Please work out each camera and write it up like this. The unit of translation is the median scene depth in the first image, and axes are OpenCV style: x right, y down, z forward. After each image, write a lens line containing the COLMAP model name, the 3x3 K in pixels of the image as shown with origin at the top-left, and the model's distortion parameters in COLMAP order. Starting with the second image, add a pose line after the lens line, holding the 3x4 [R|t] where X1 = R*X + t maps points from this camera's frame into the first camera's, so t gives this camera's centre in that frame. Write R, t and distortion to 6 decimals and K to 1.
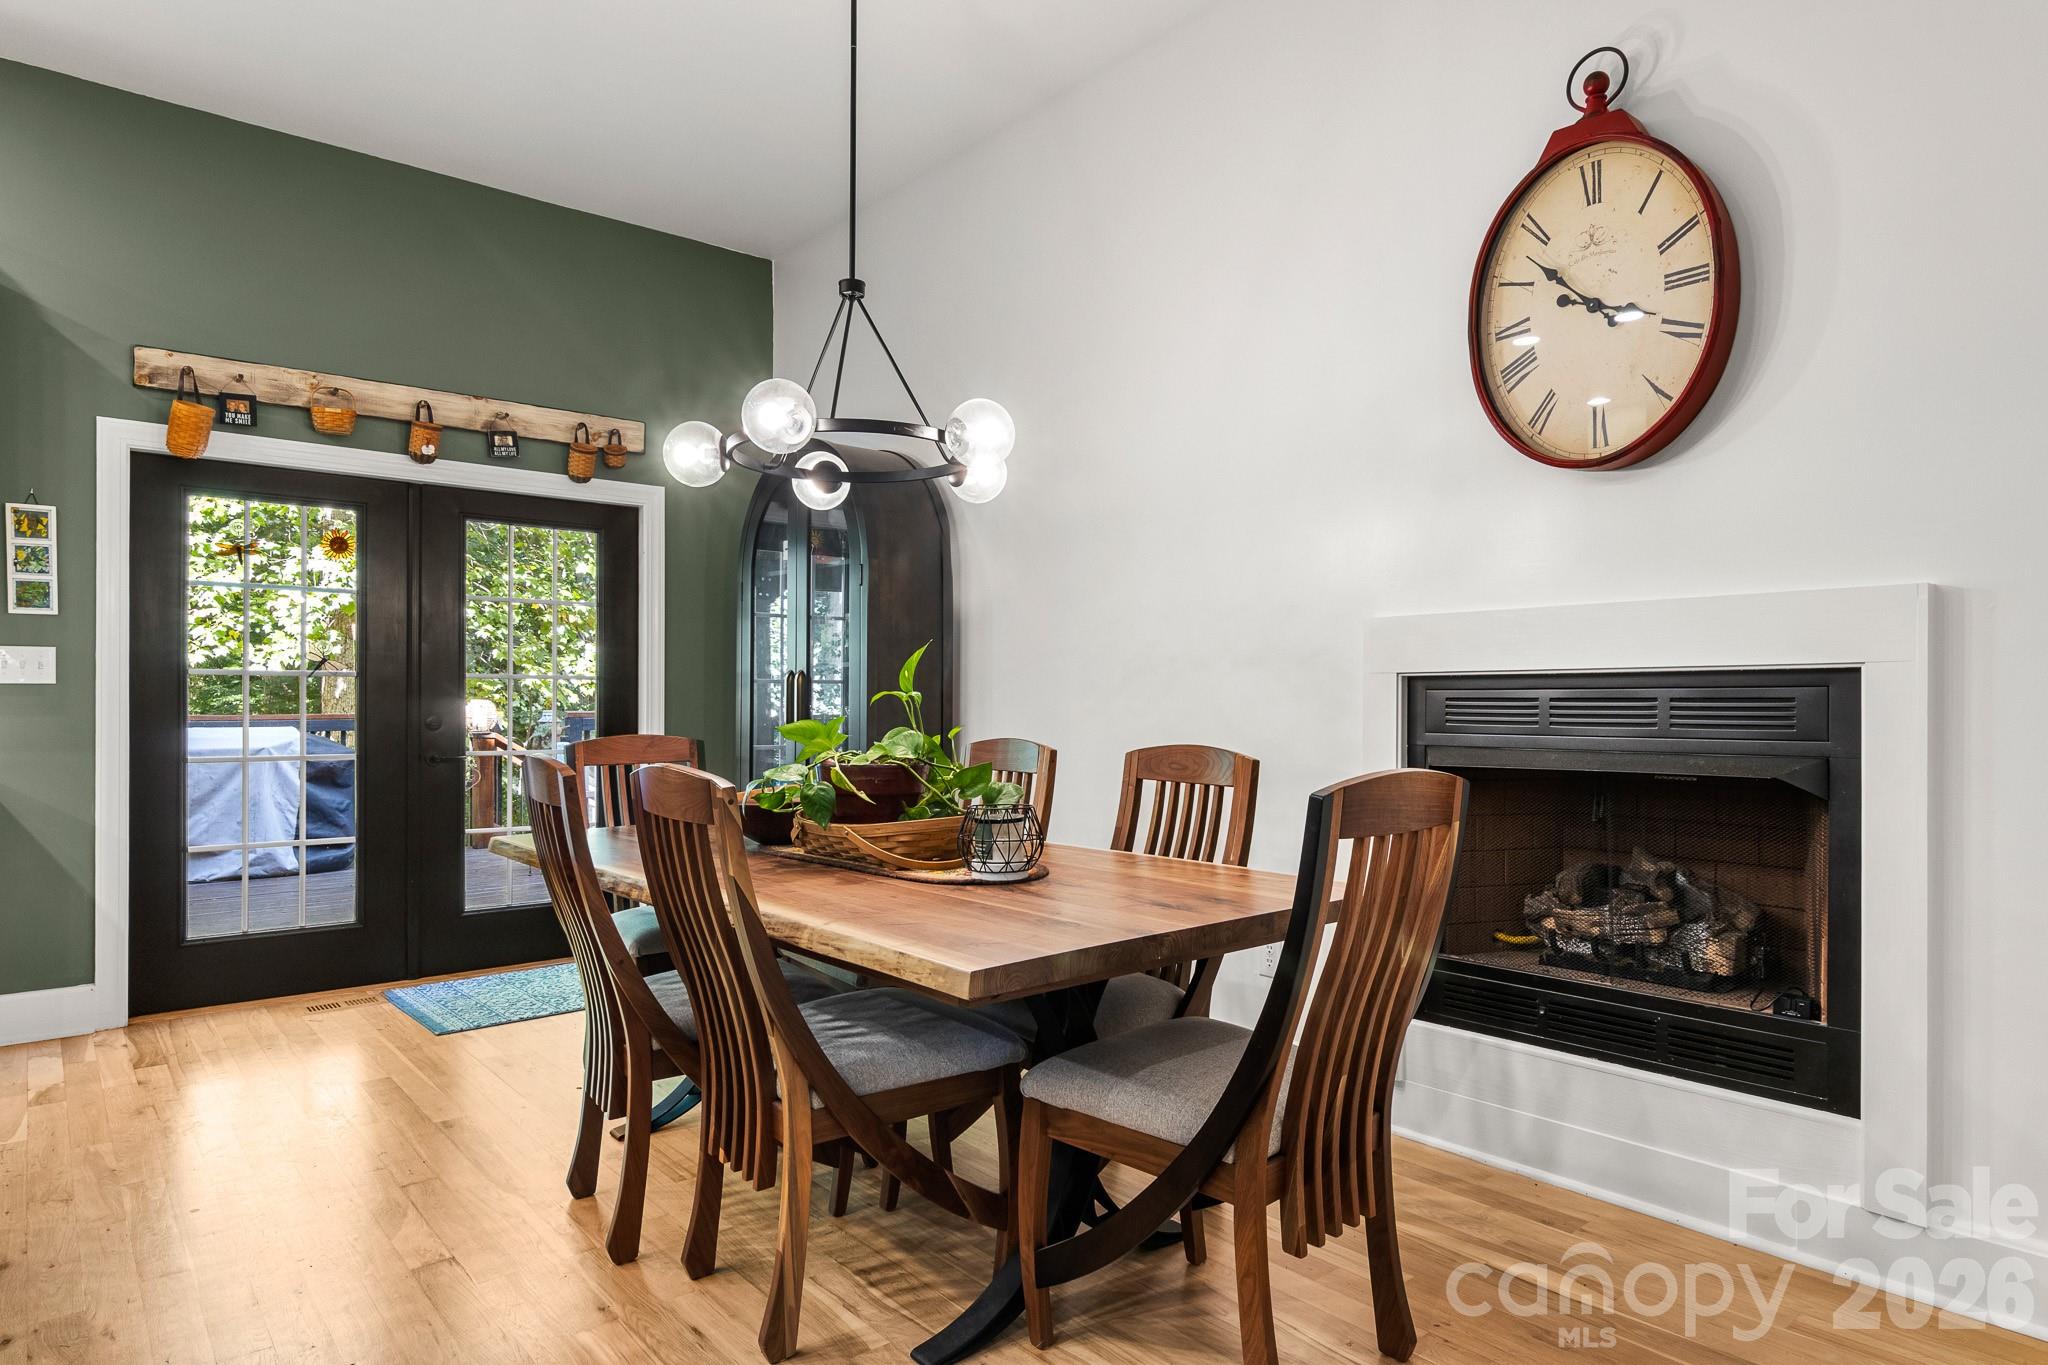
lens RADIAL K [[1170.3, 0, 1027.7], [0, 1170.3, 688.4], [0, 0, 1]] dist [0.000136, -0.000775]
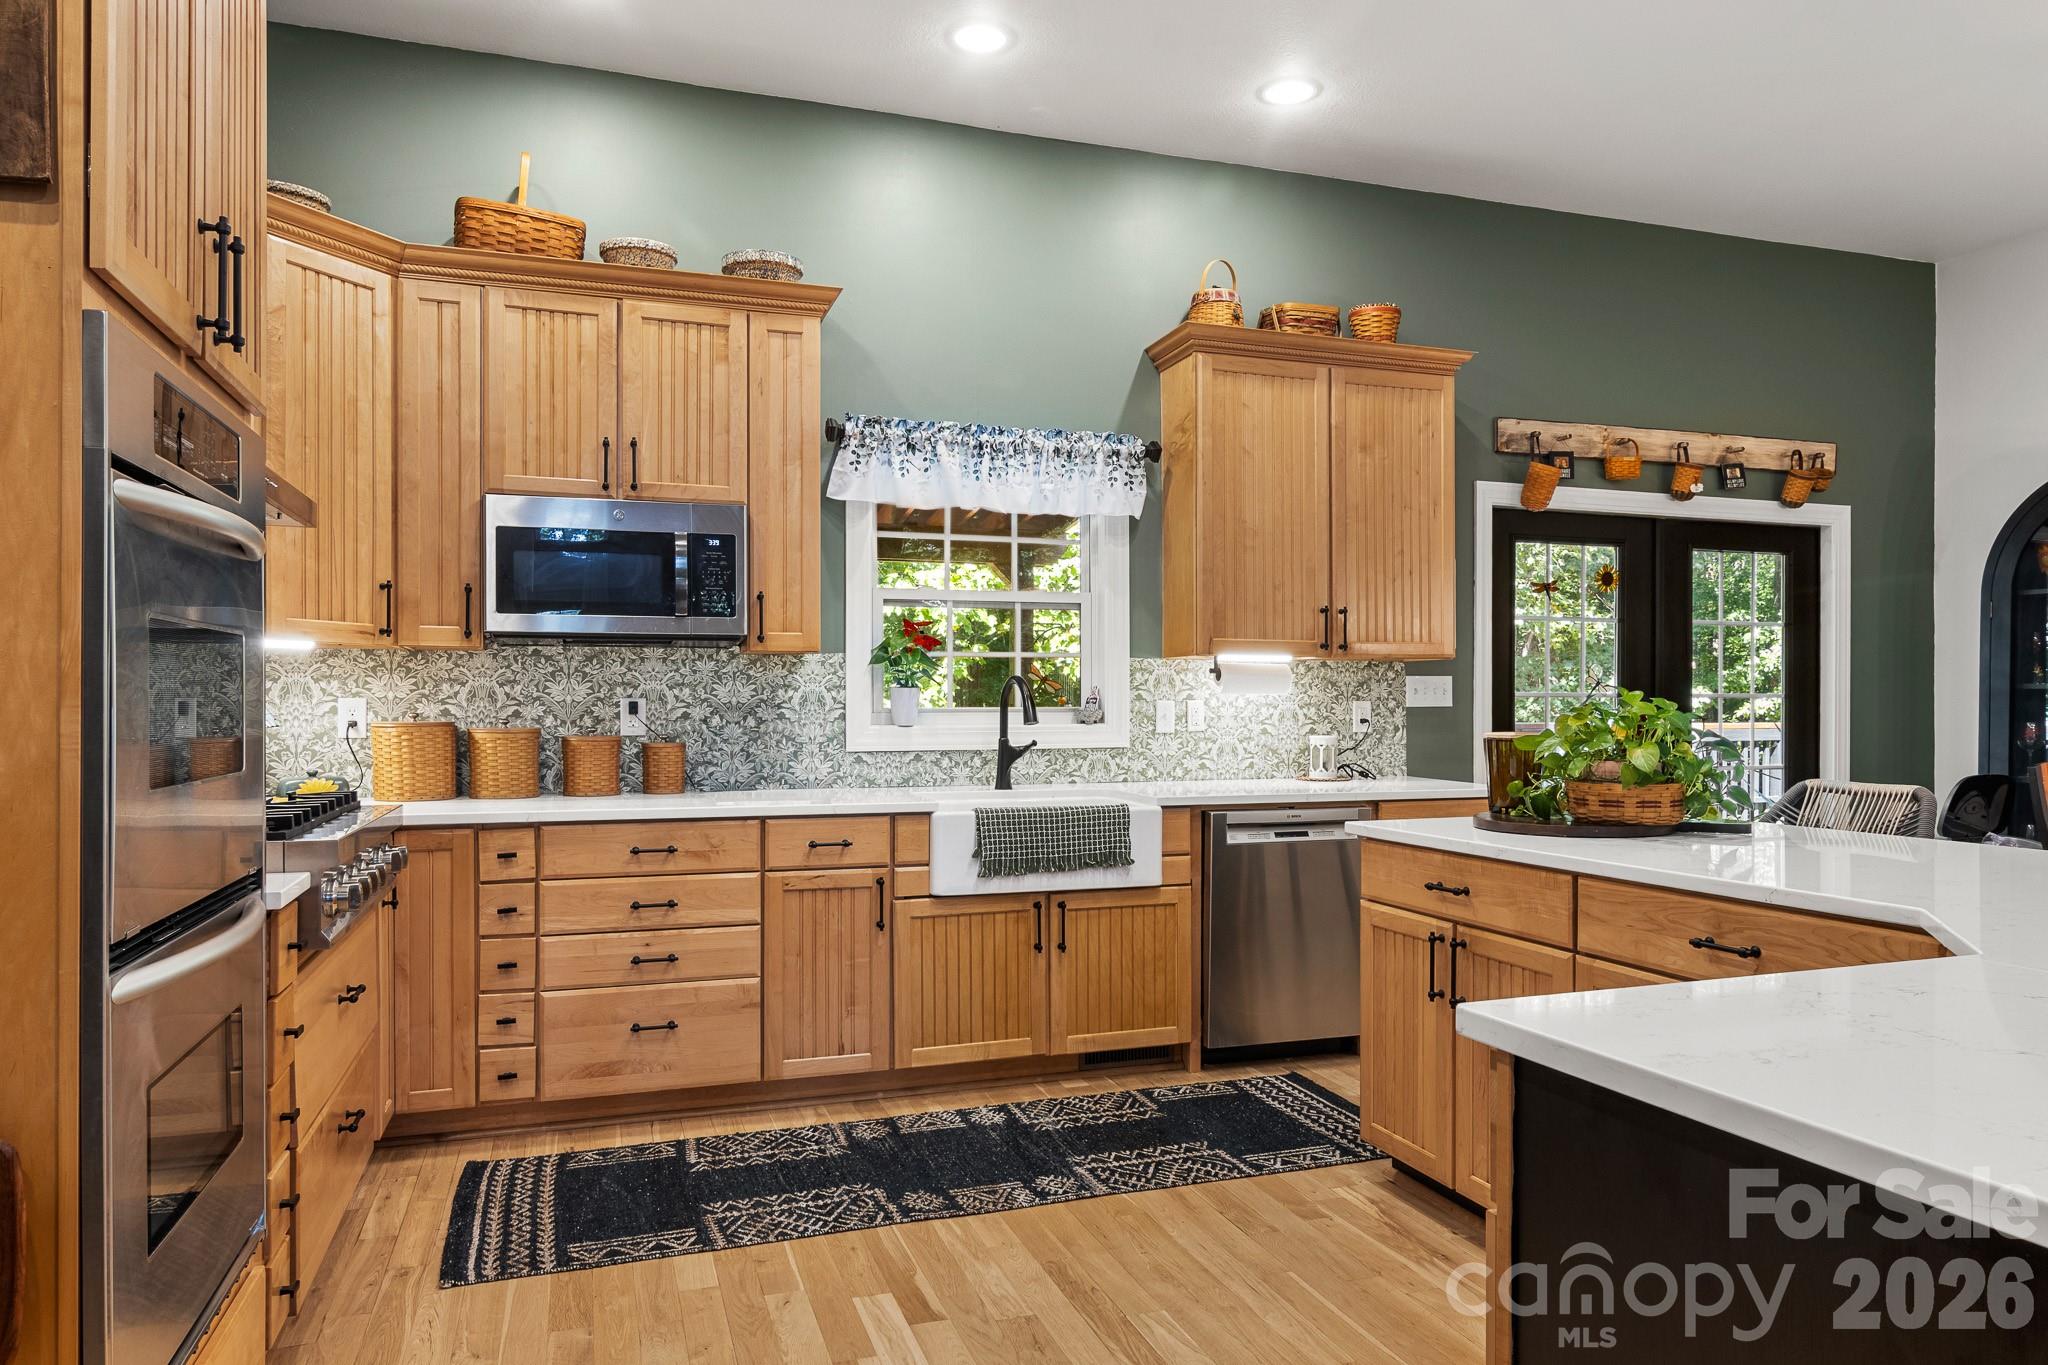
lens RADIAL K [[1292.7, 0, 1010.5], [0, 1292.7, 696.7], [0, 0, 1]] dist [0.009874, 0.001723]
pose [[0.934790, -0.006210, -0.355146, -0.699176], [0.007498, 0.999969, 0.002251, -0.018807], [0.355121, -0.004767, 0.934808, -0.356013]]
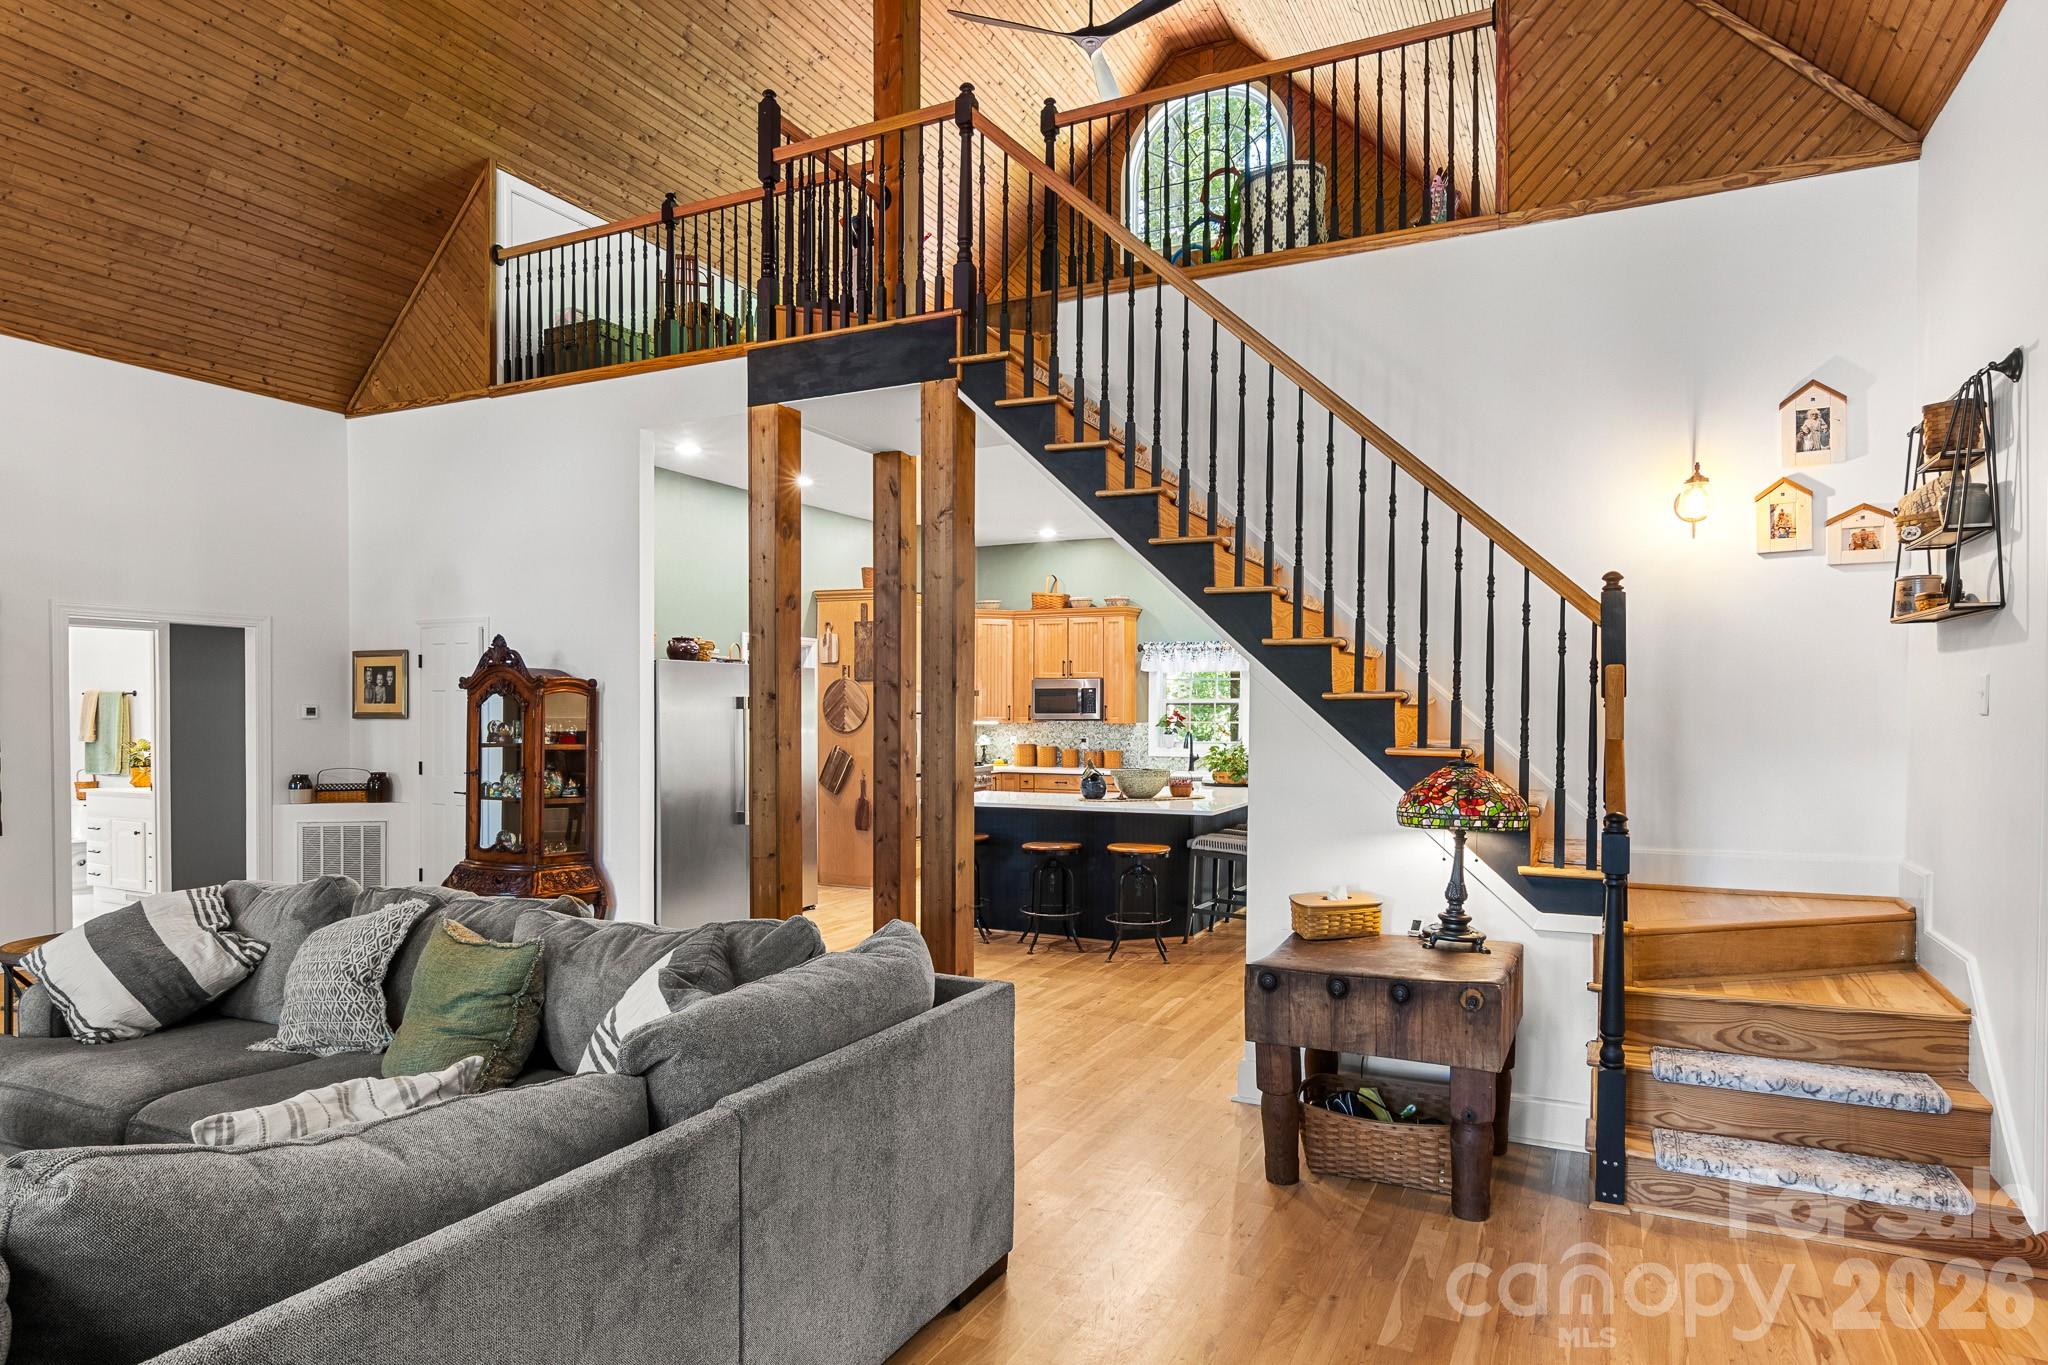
lens RADIAL K [[1179.1, 0, 1017.0], [0, 1179.1, 720.8], [0, 0, 1]] dist [-0.003325, 0.002945]
pose [[0.397777, 0.002063, -0.917480, 1.152149], [0.010239, 0.999925, 0.006688, -0.076342], [0.917425, -0.012054, 0.397726, -0.798165]]
